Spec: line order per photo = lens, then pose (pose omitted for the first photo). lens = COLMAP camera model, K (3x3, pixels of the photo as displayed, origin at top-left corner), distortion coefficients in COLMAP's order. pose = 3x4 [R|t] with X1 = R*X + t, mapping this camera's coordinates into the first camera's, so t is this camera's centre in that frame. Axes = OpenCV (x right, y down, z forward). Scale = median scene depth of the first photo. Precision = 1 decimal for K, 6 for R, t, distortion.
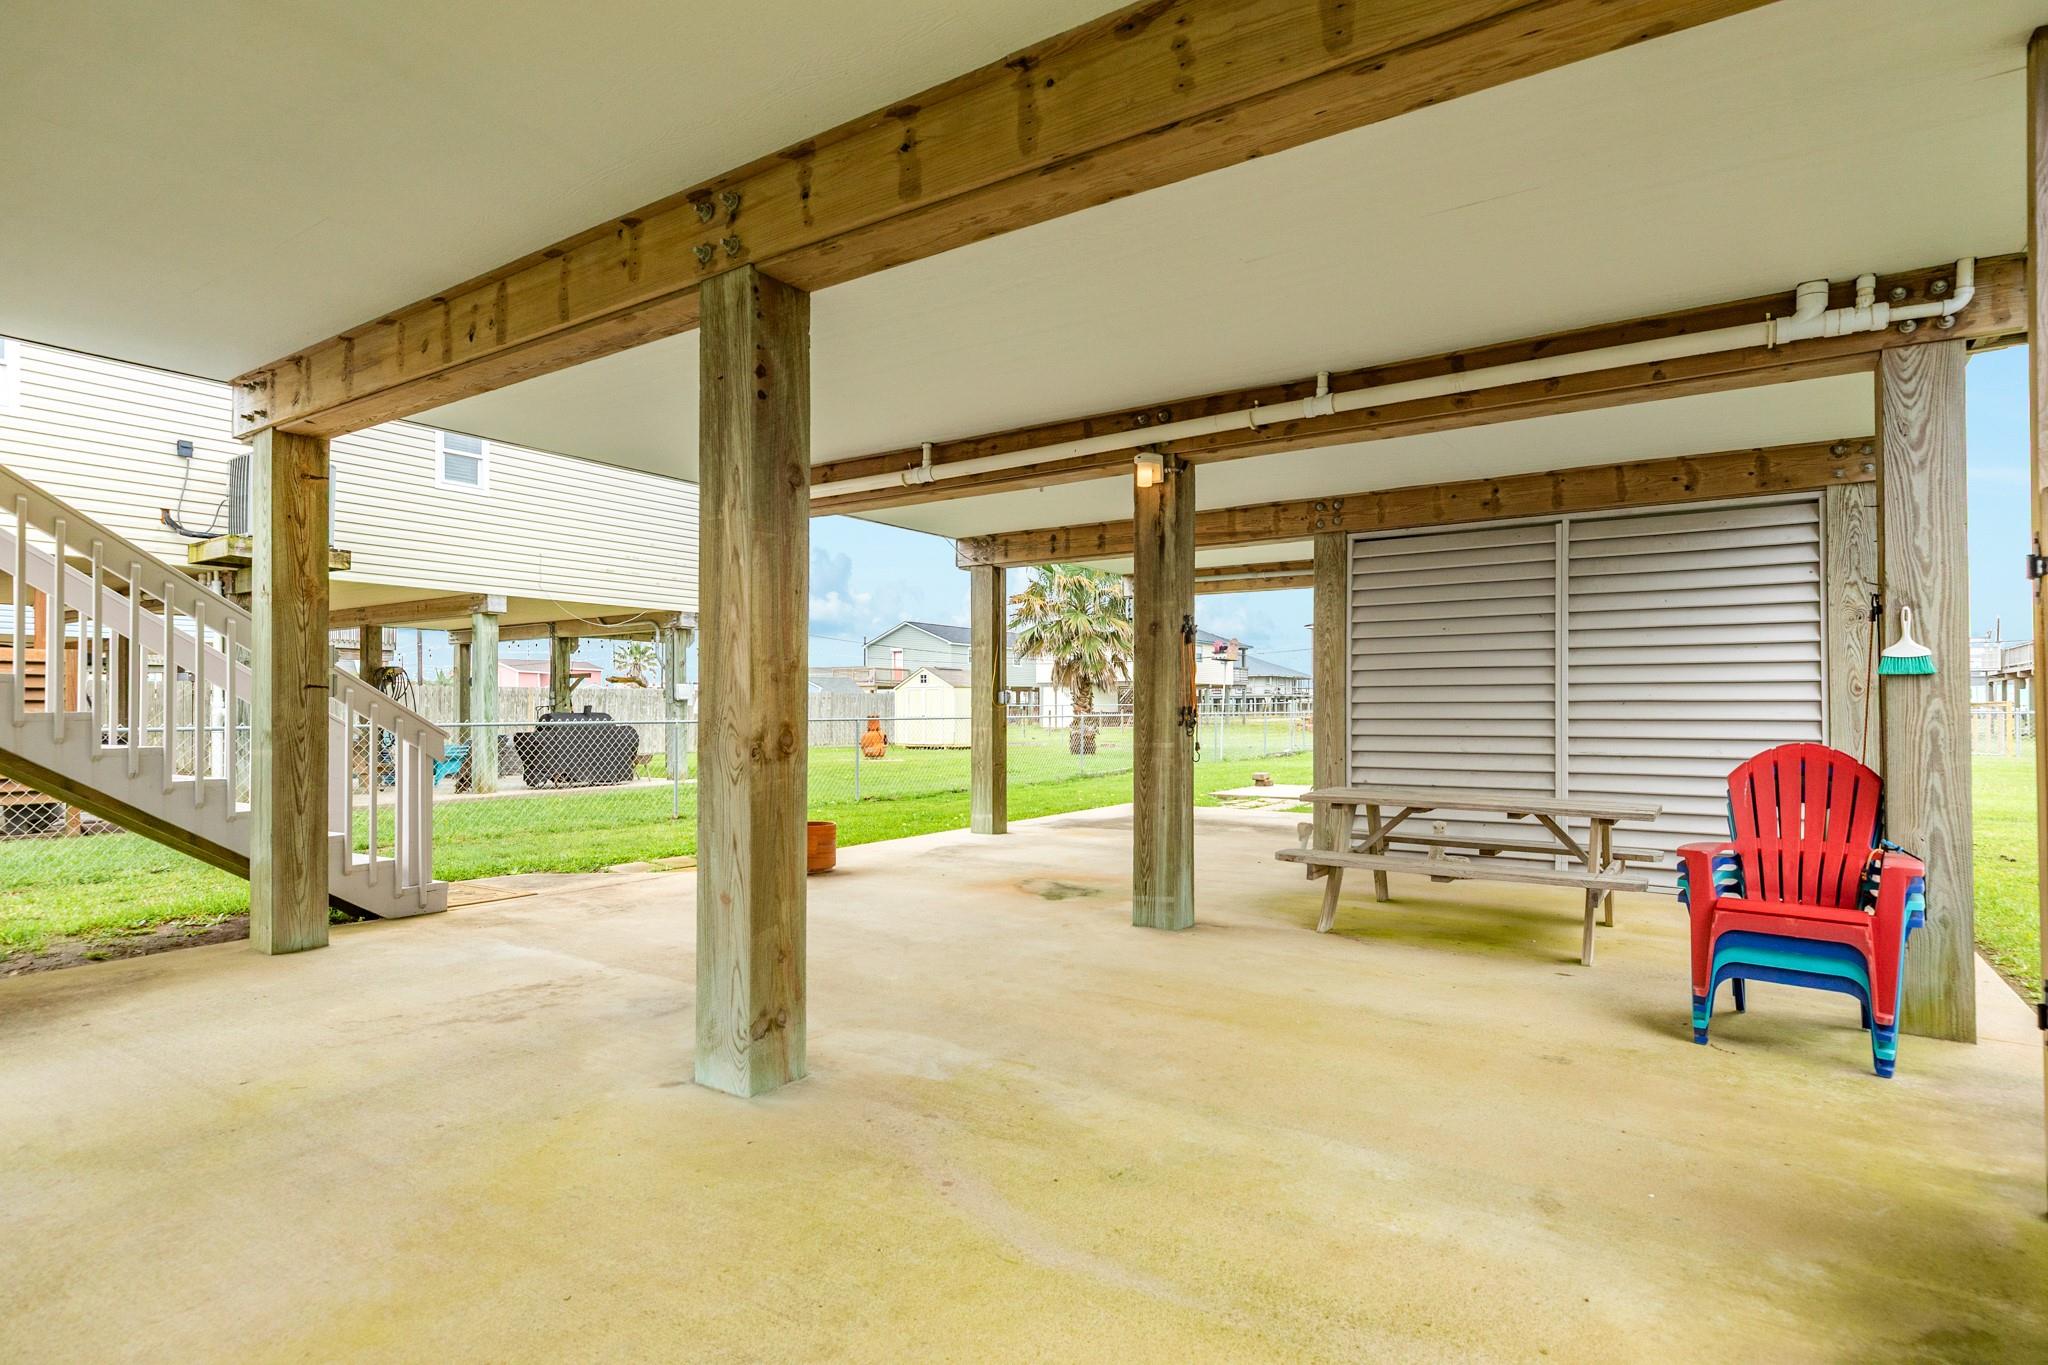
lens RADIAL K [[1086.0, 0, 1024.0], [0, 1086.0, 682.5], [0, 0, 1]] dist [0.002000, -0.000230]
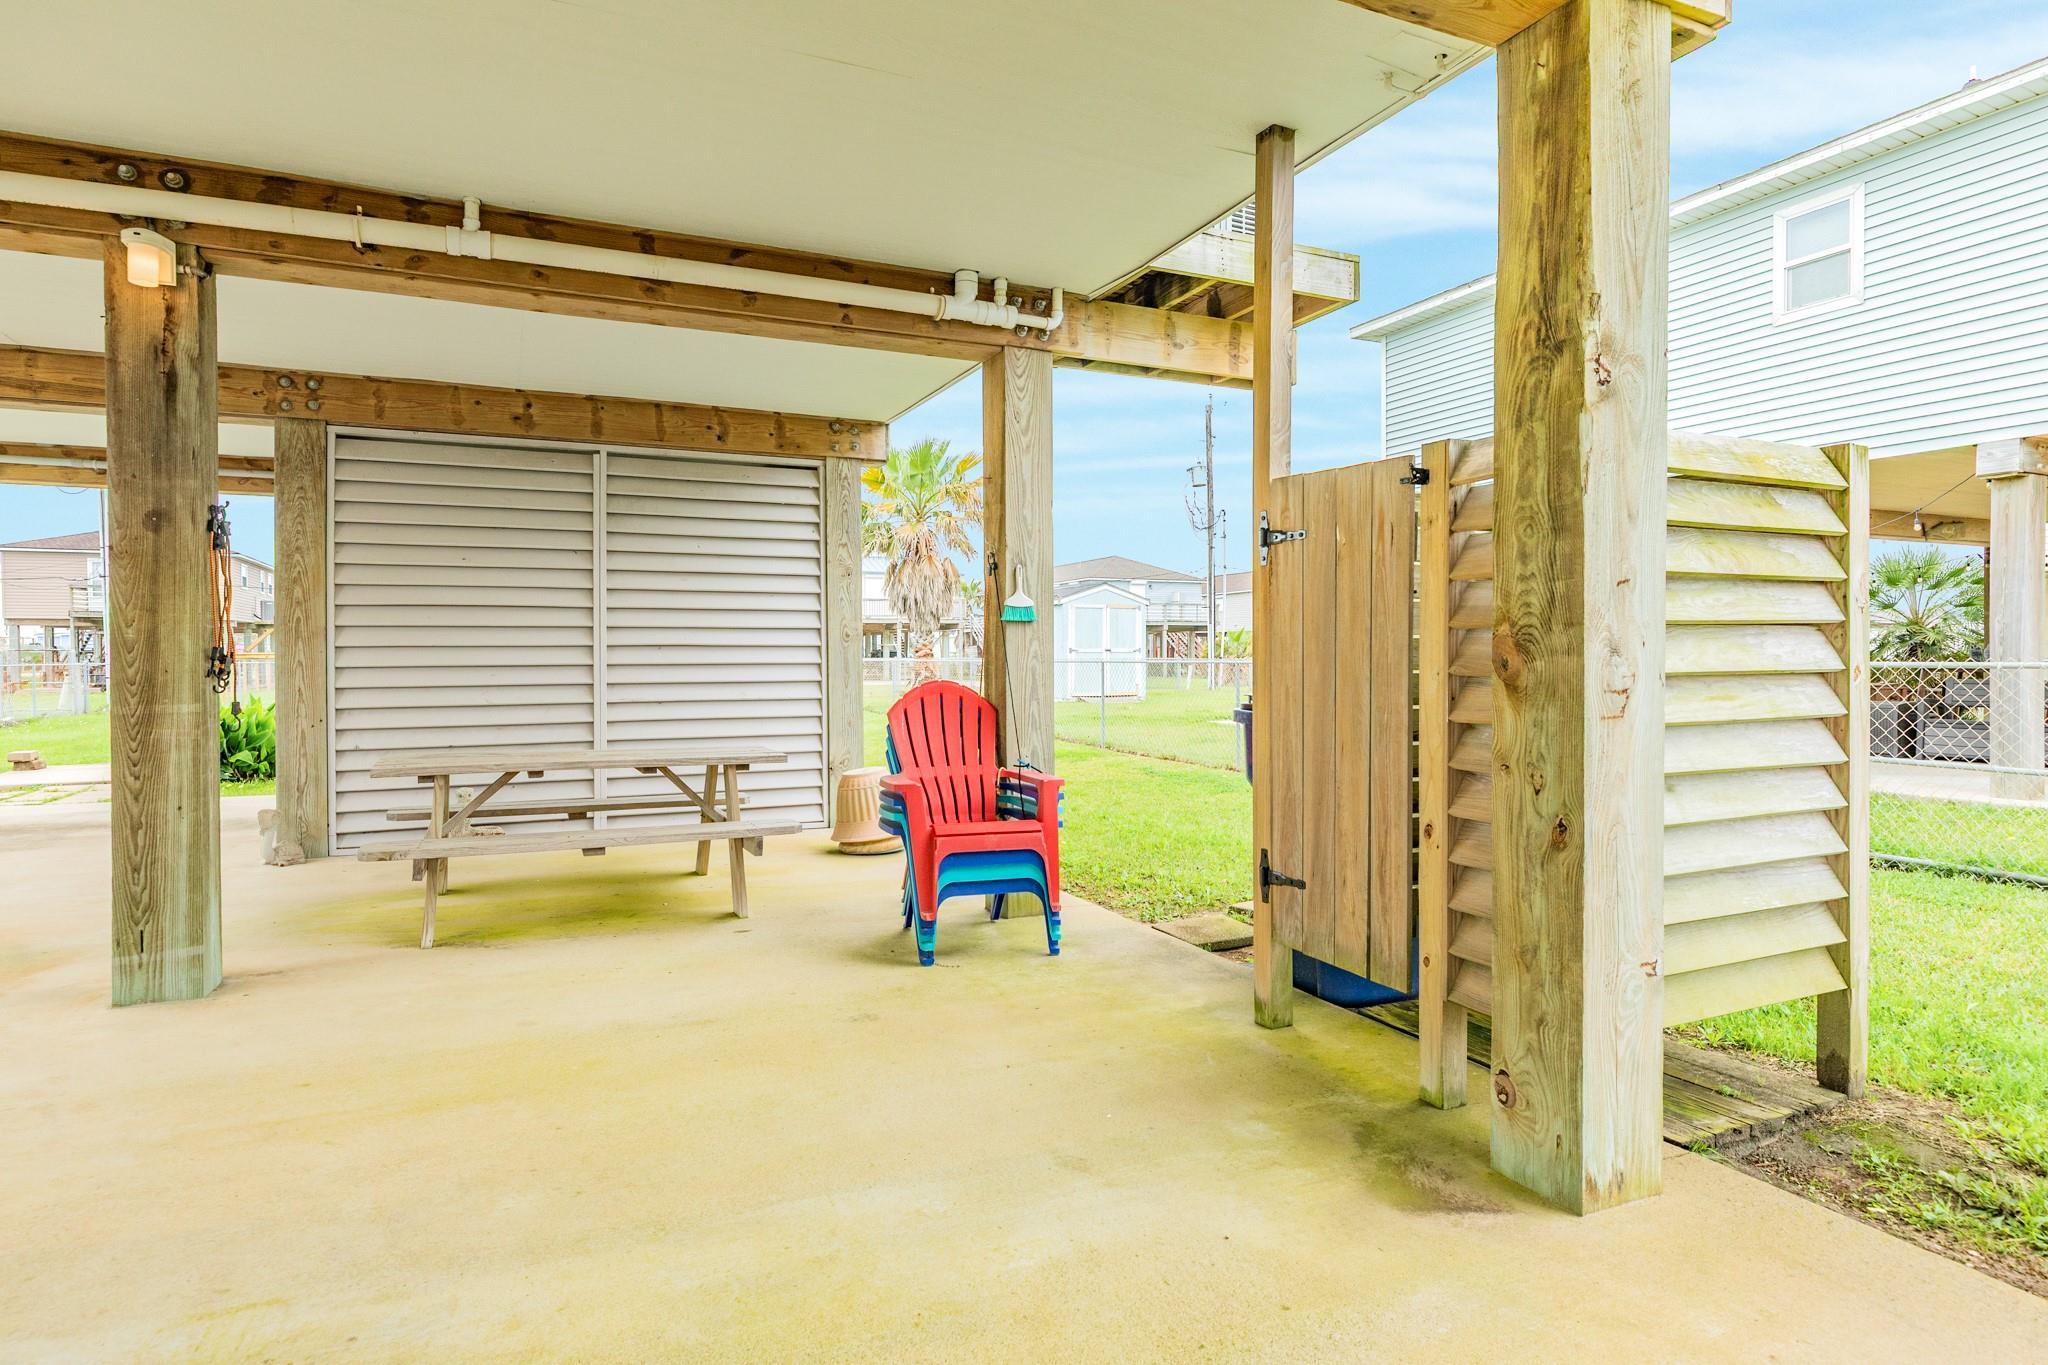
lens RADIAL K [[1108.8, 0, 1023.7], [0, 1108.8, 666.1], [0, 0, 1]] dist [0.003239, 0.001477]
pose [[0.518620, -0.008846, 0.854959, -0.168187], [-0.016393, 0.999660, 0.020287, 0.012309], [-0.854847, -0.024537, 0.518299, 0.250421]]
